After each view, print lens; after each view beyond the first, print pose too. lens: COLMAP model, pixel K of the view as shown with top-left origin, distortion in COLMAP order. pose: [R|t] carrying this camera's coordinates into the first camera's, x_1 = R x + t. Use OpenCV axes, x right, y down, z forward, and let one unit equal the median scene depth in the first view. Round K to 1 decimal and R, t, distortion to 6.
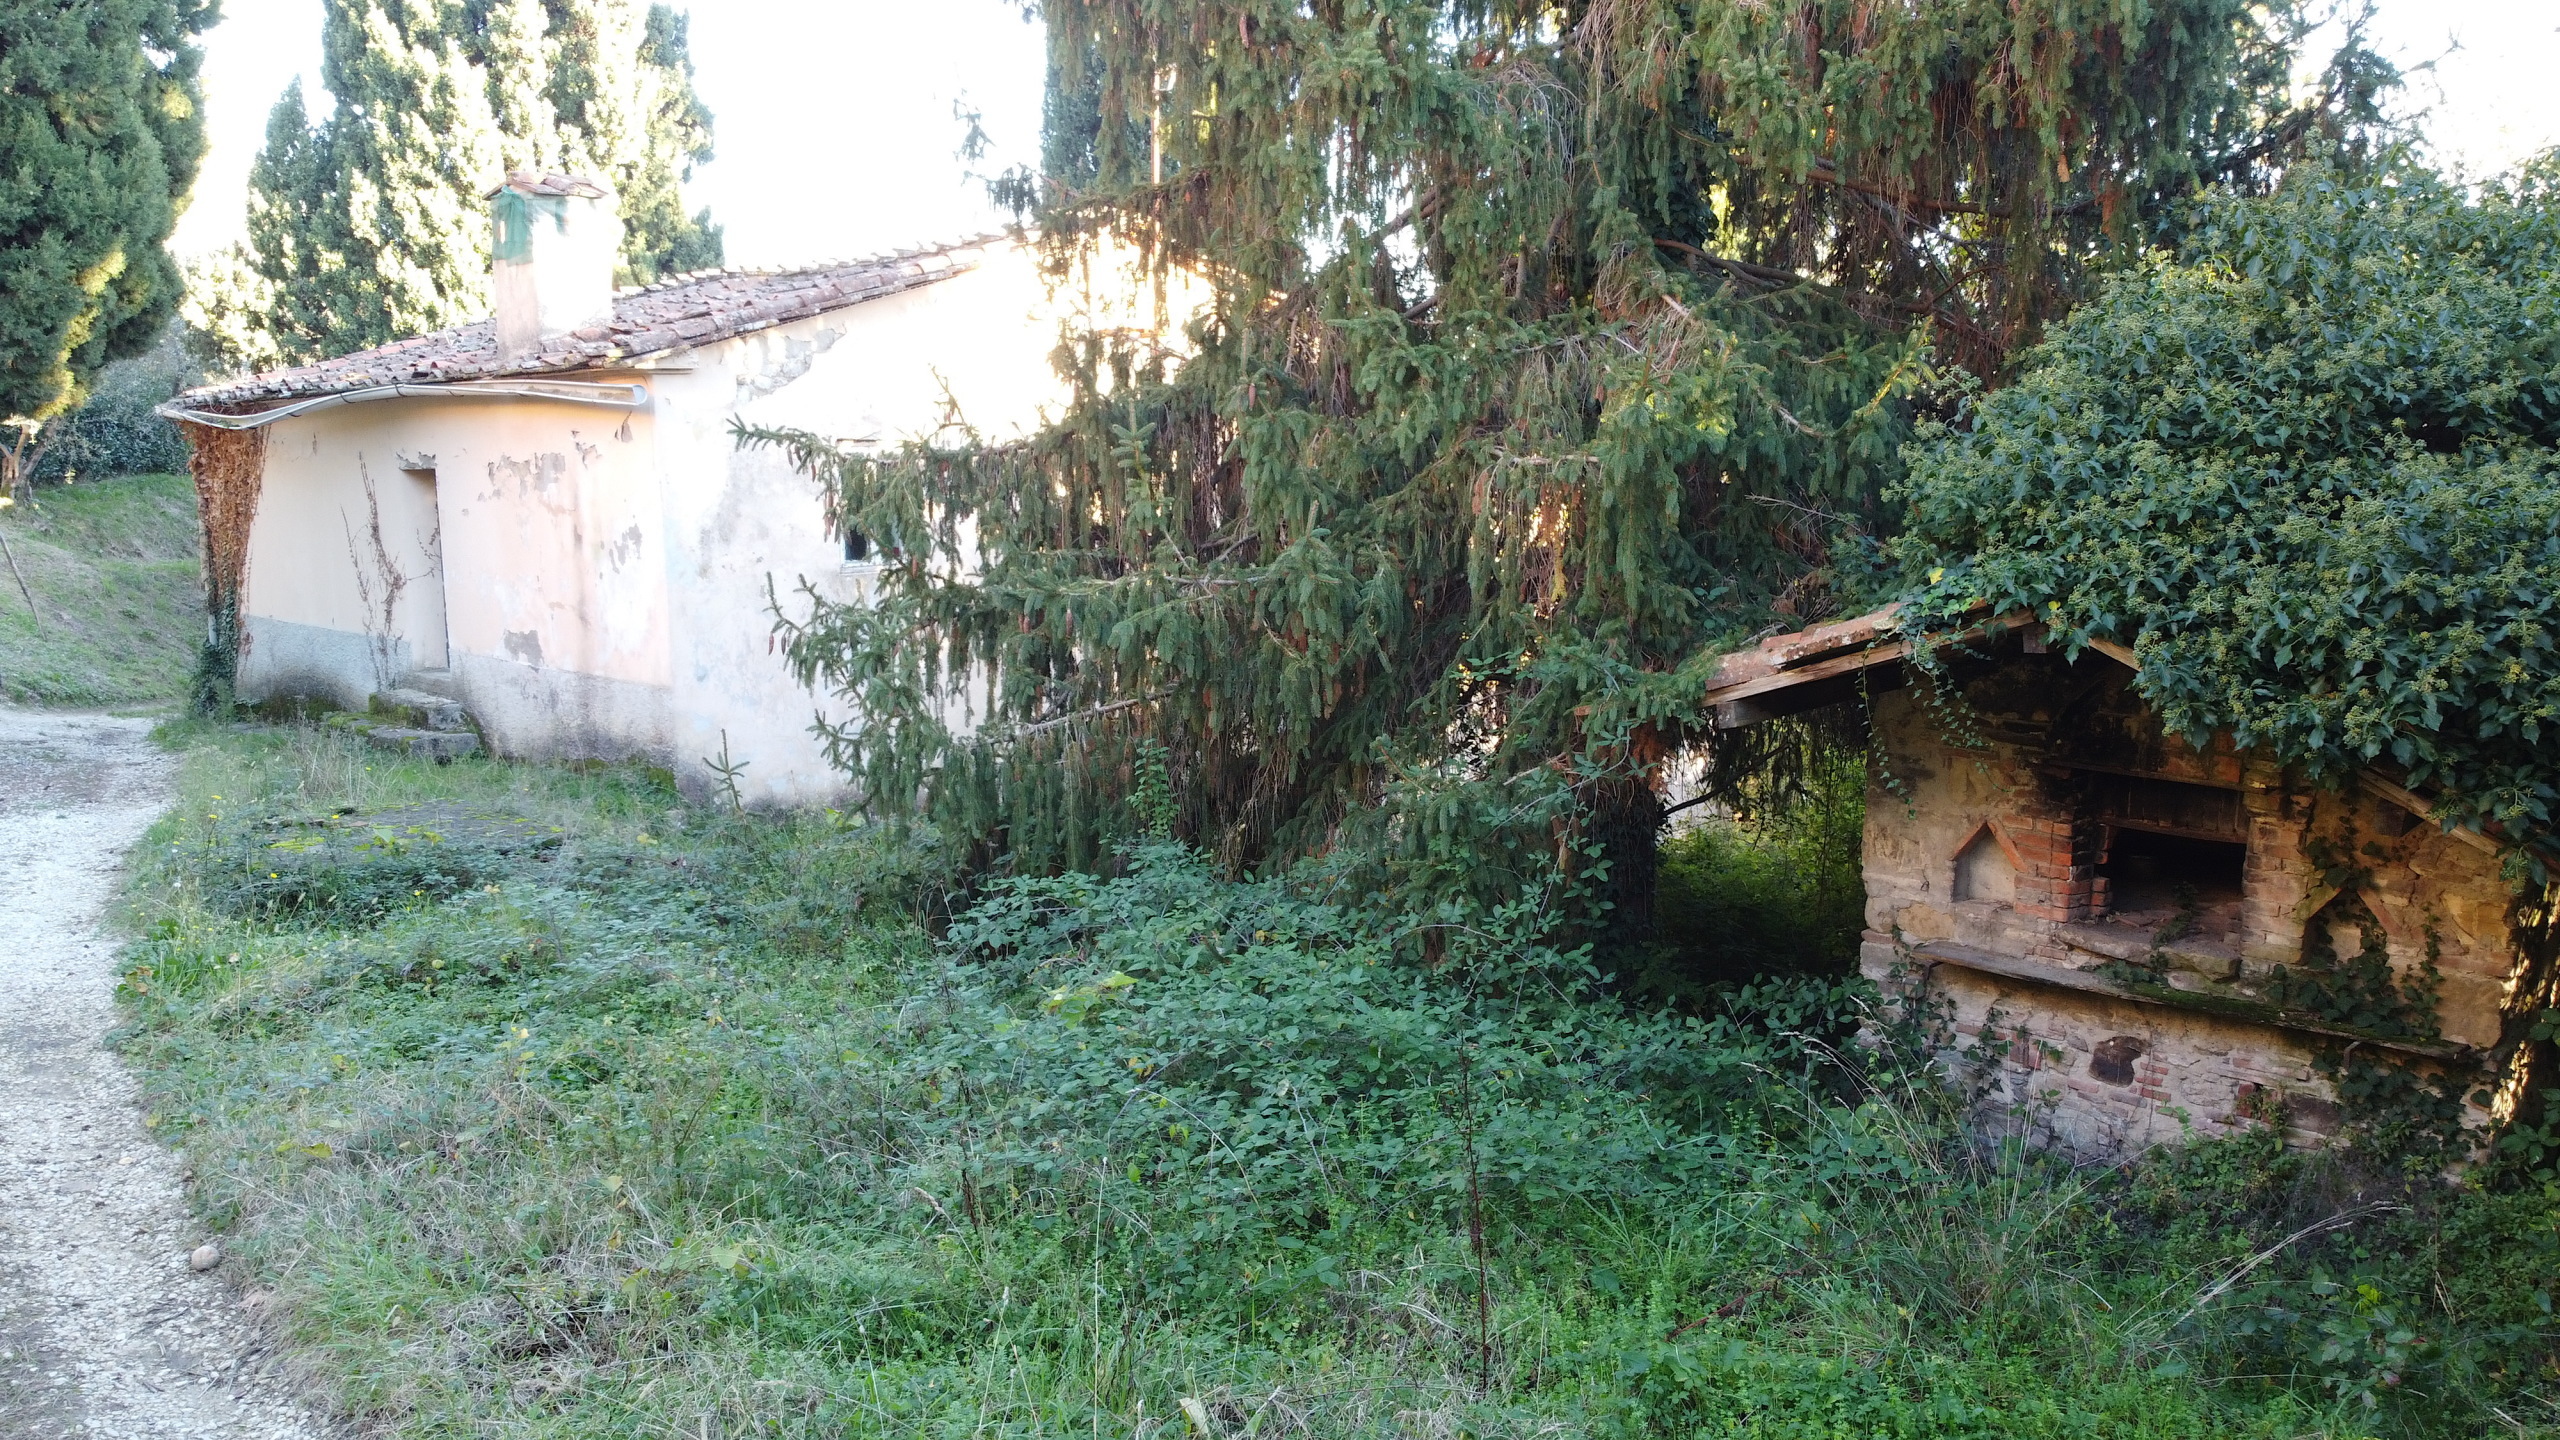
lens RADIAL K [[1926.5, 0, 1277.5], [0, 1926.5, 720.6], [0, 0, 1]] dist [-0.011183, 0.003624]
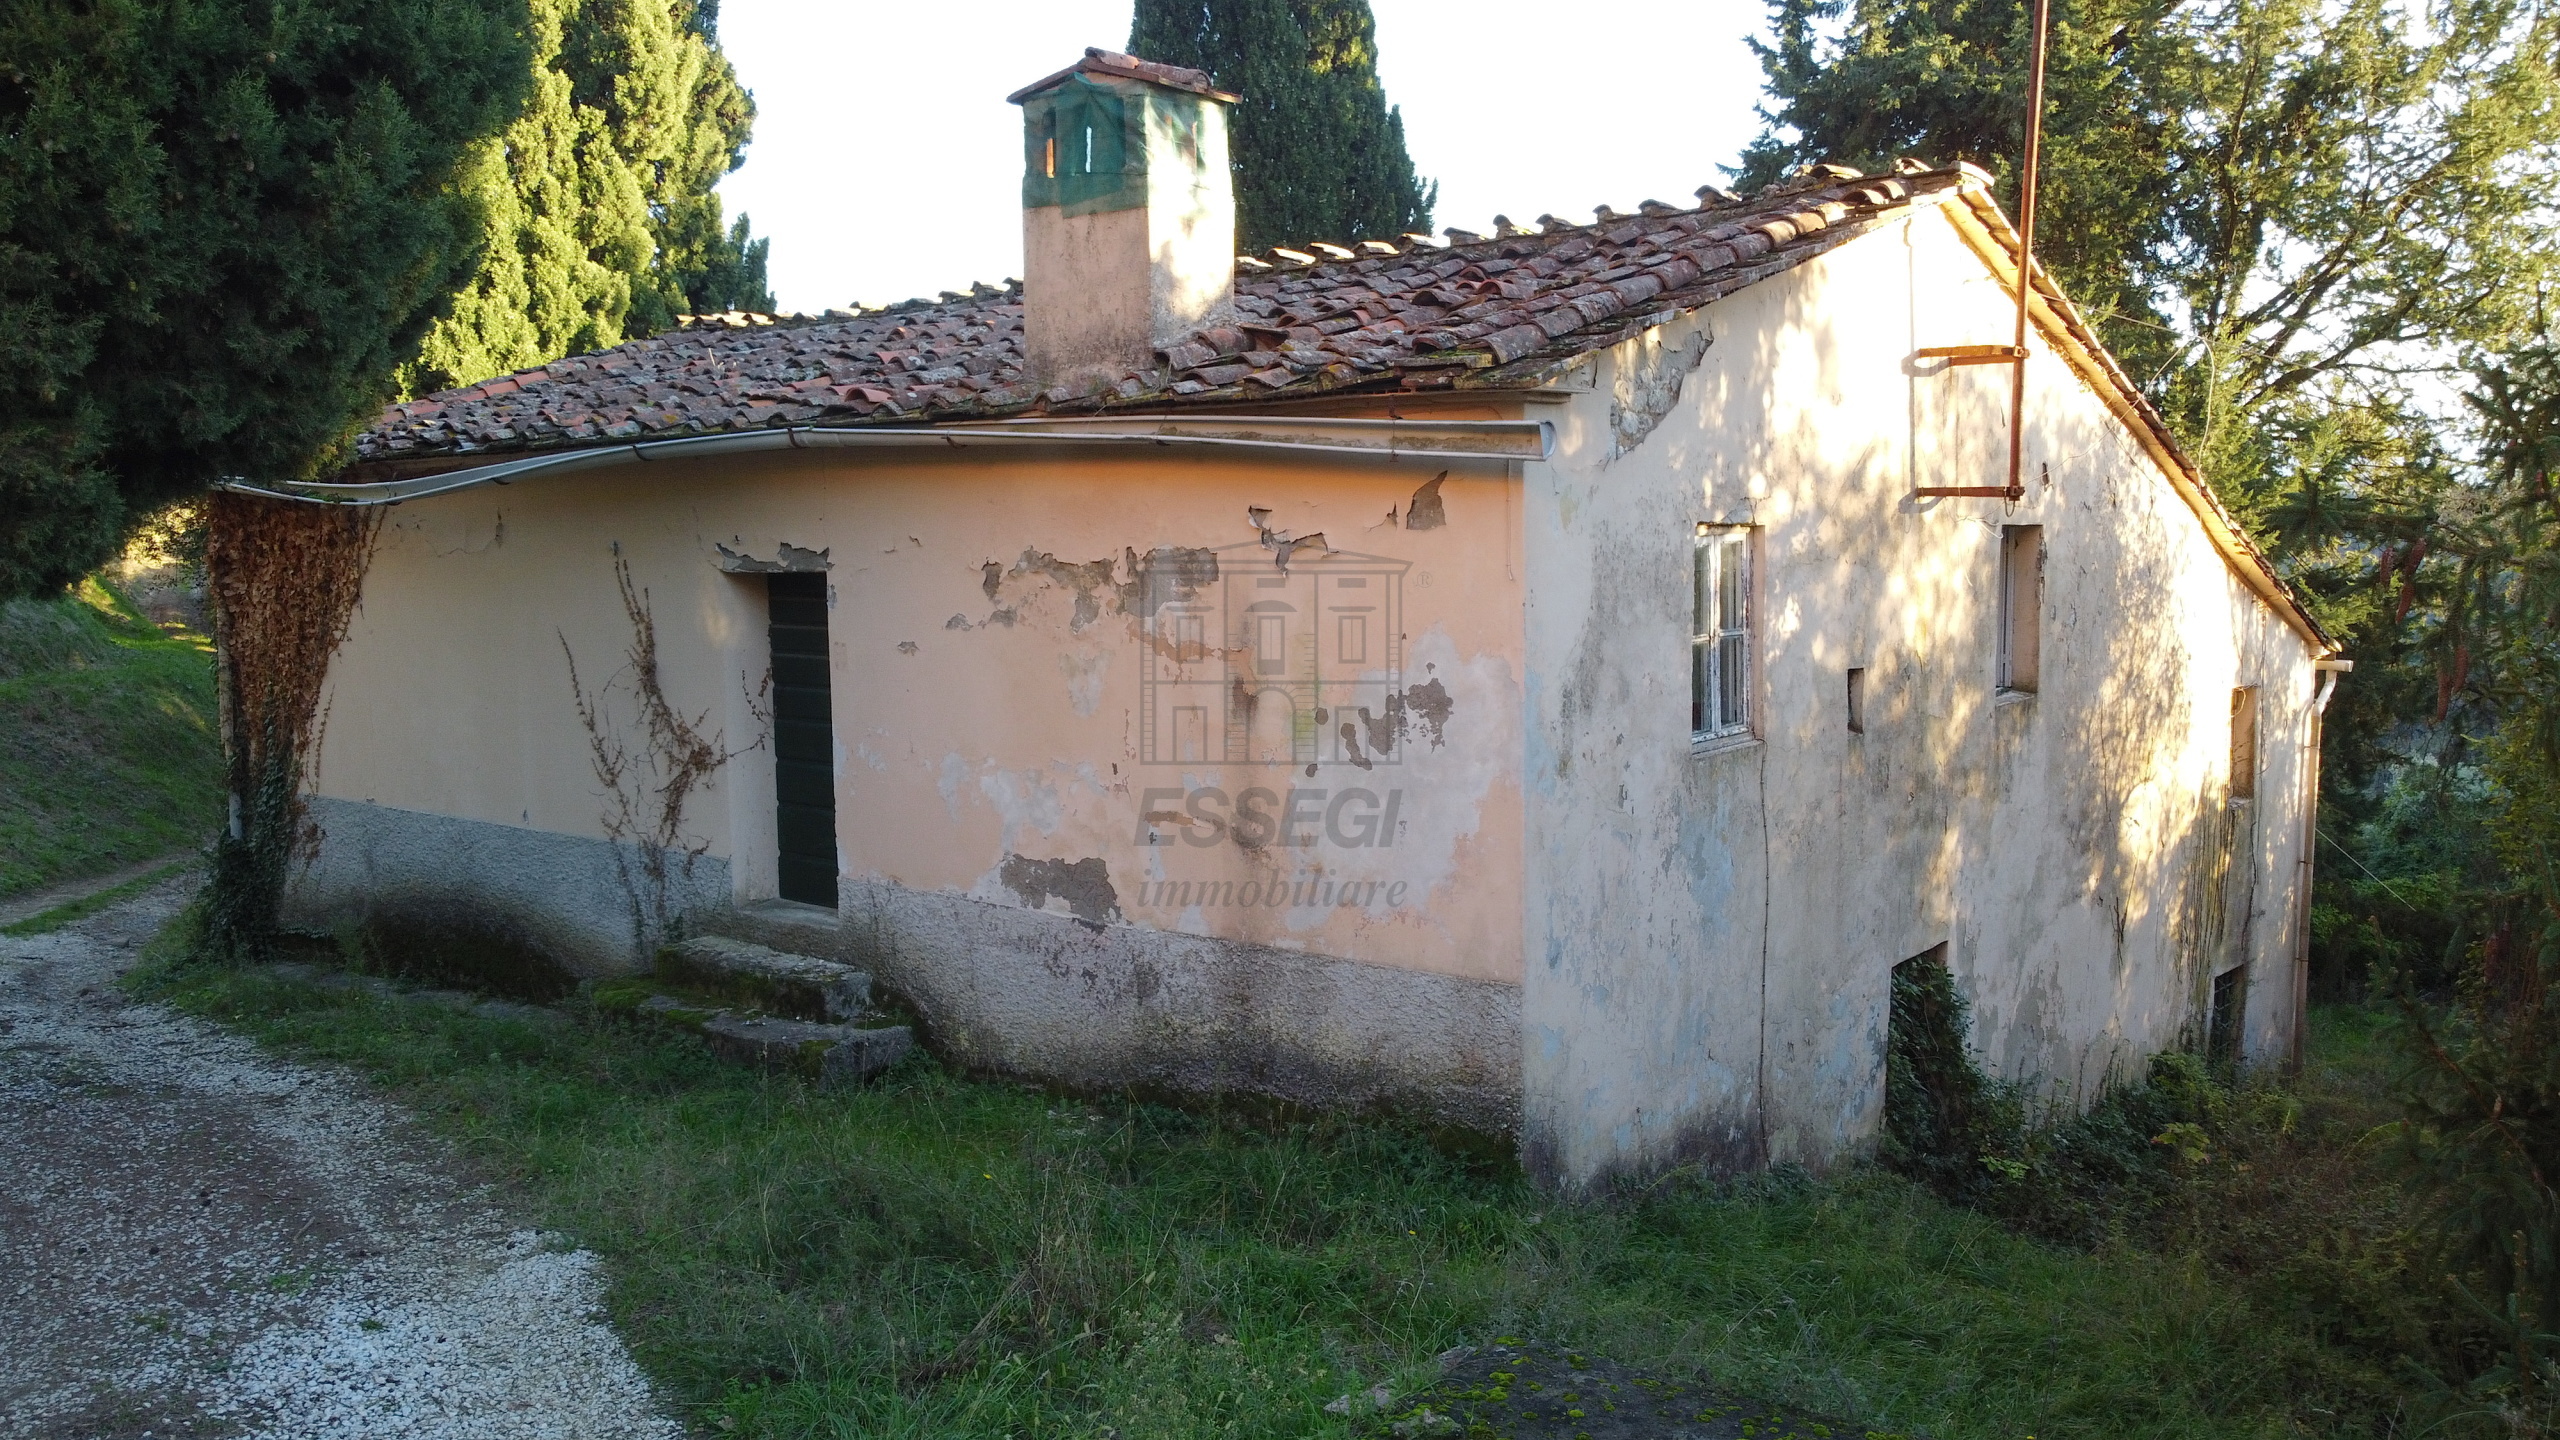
lens RADIAL K [[1926.5, 0, 1276.1], [0, 1926.5, 721.8], [0, 0, 1]] dist [-0.011183, 0.003624]
pose [[0.989145, -0.015651, 0.146108, -0.221896], [0.021361, 0.999065, -0.037593, -0.034572], [-0.145383, 0.040306, 0.988554, 0.229259]]
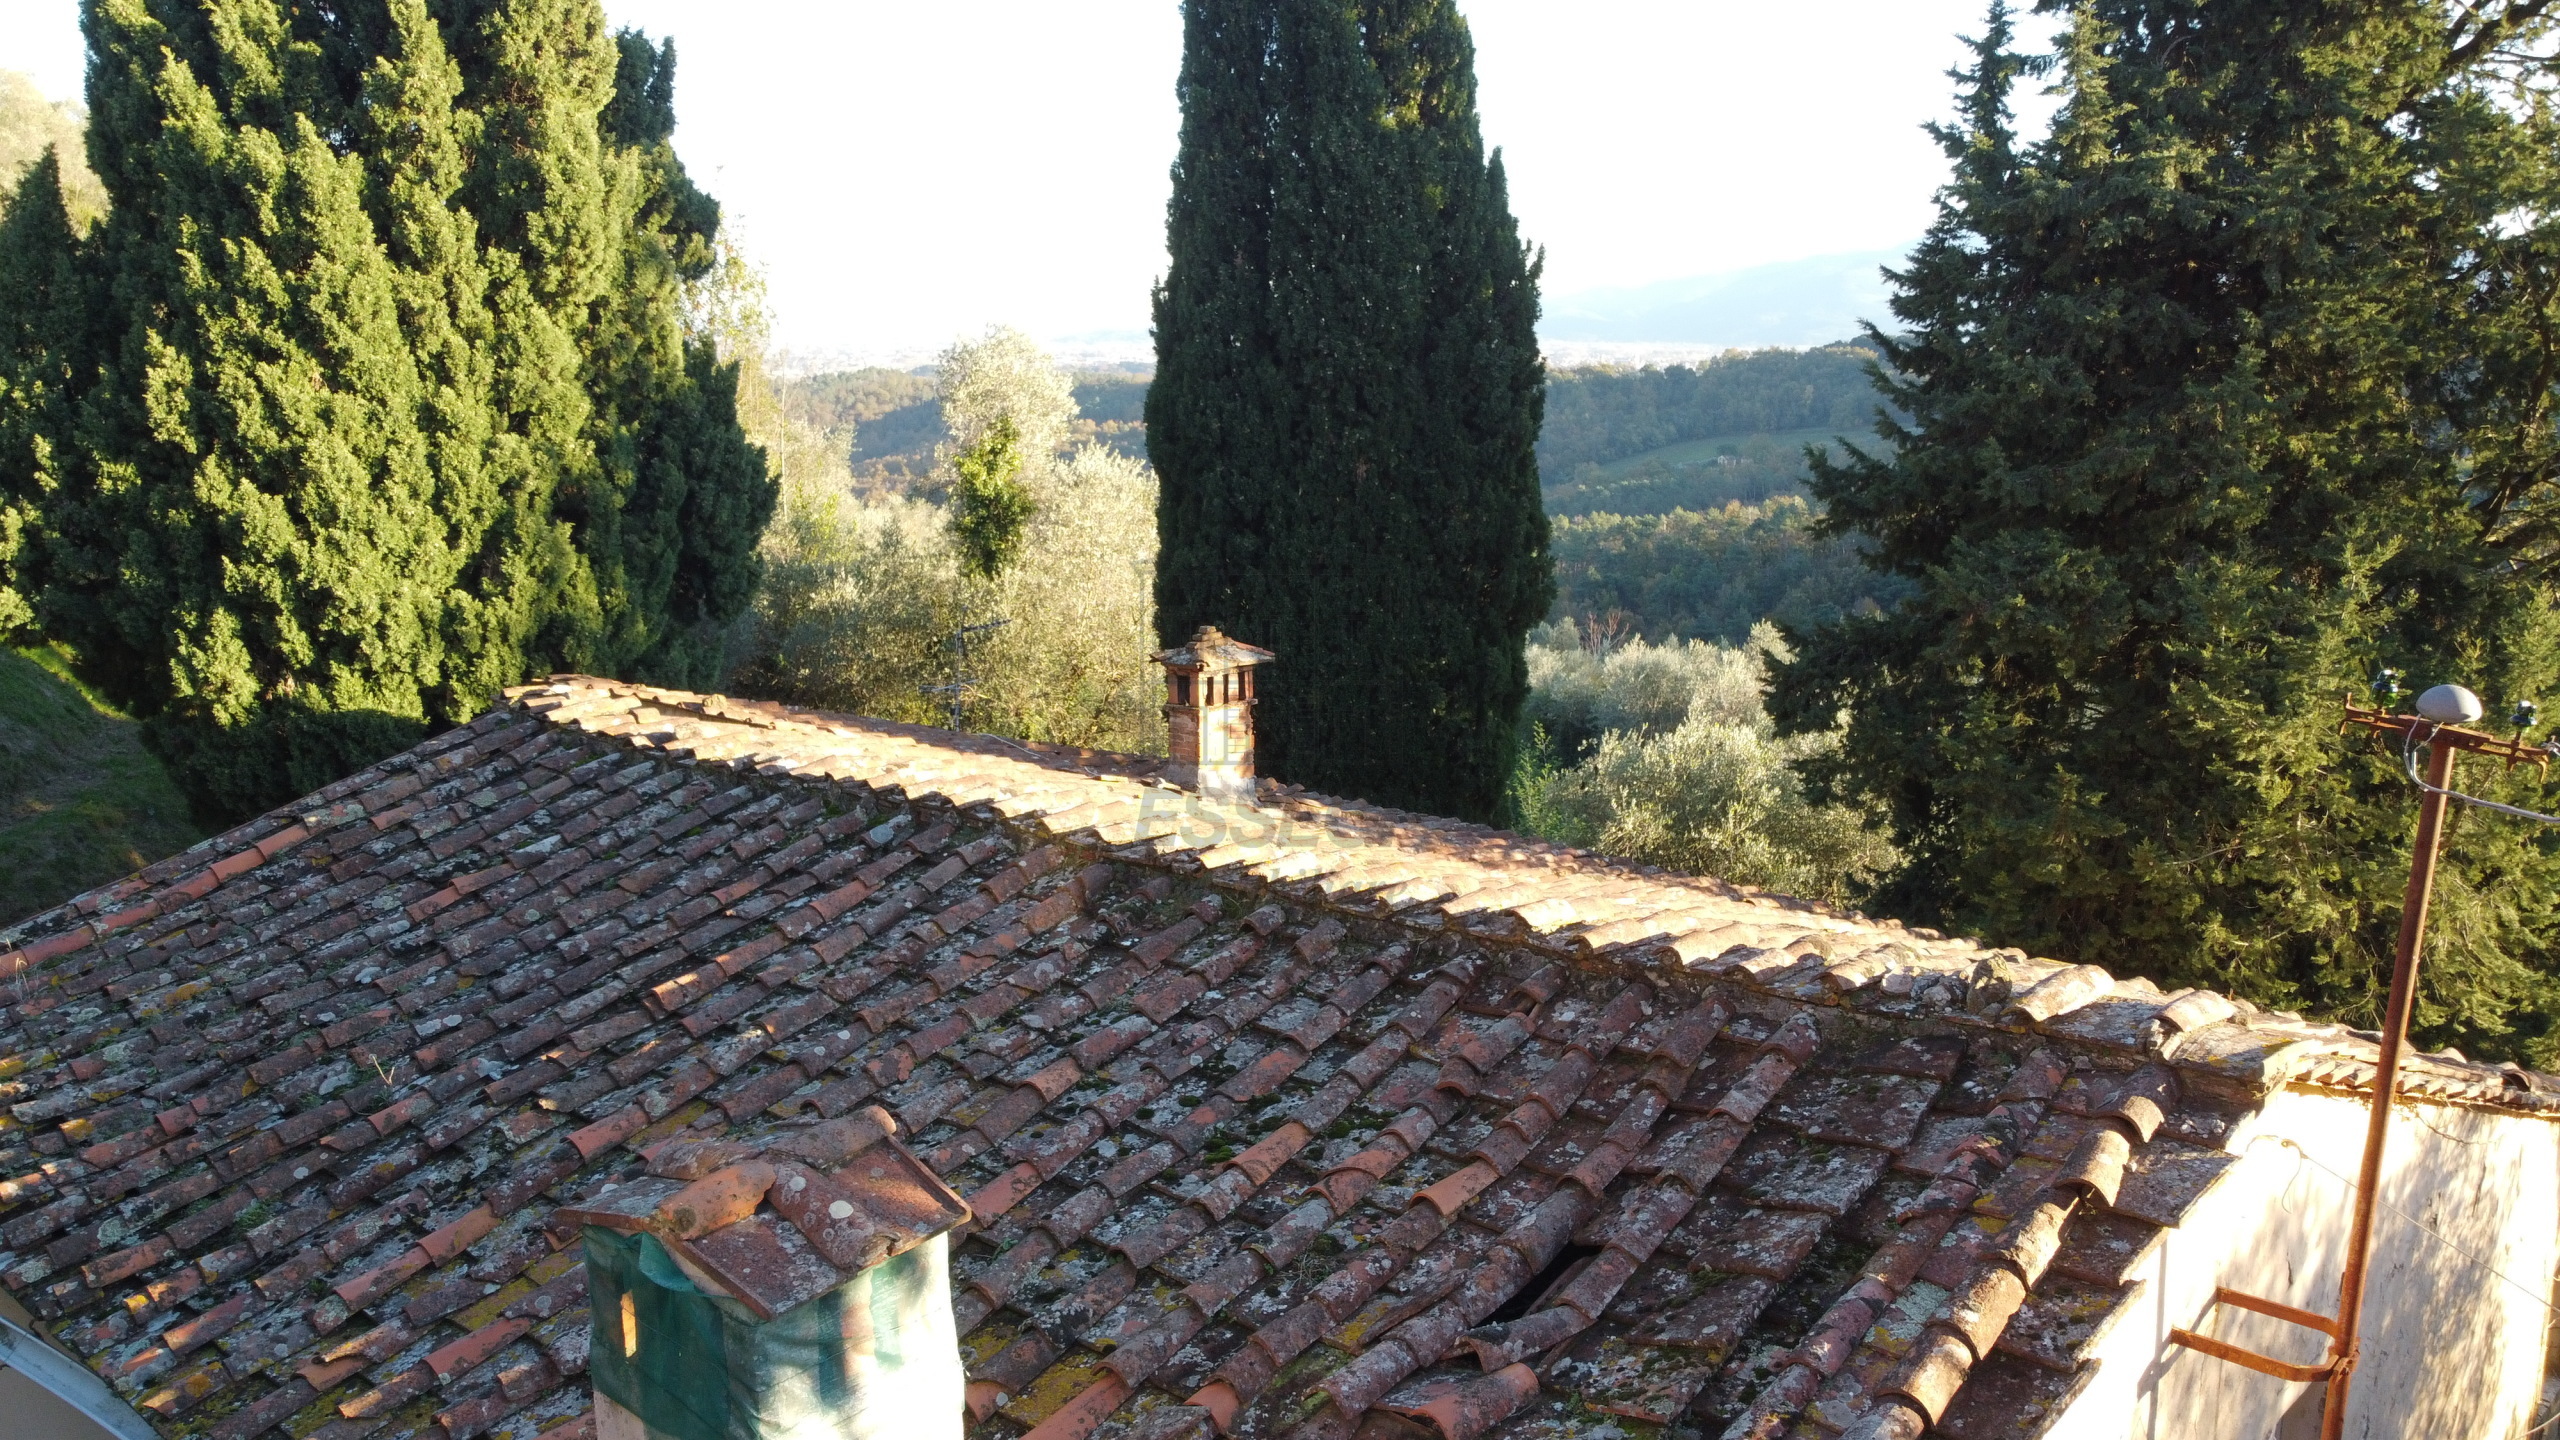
lens RADIAL K [[1926.5, 0, 1277.2], [0, 1926.5, 723.3], [0, 0, 1]] dist [-0.011183, 0.003624]
pose [[0.997375, -0.011689, 0.071466, -0.166474], [0.007403, 0.998174, 0.059946, -0.195598], [-0.072037, -0.059259, 0.995640, 0.355923]]
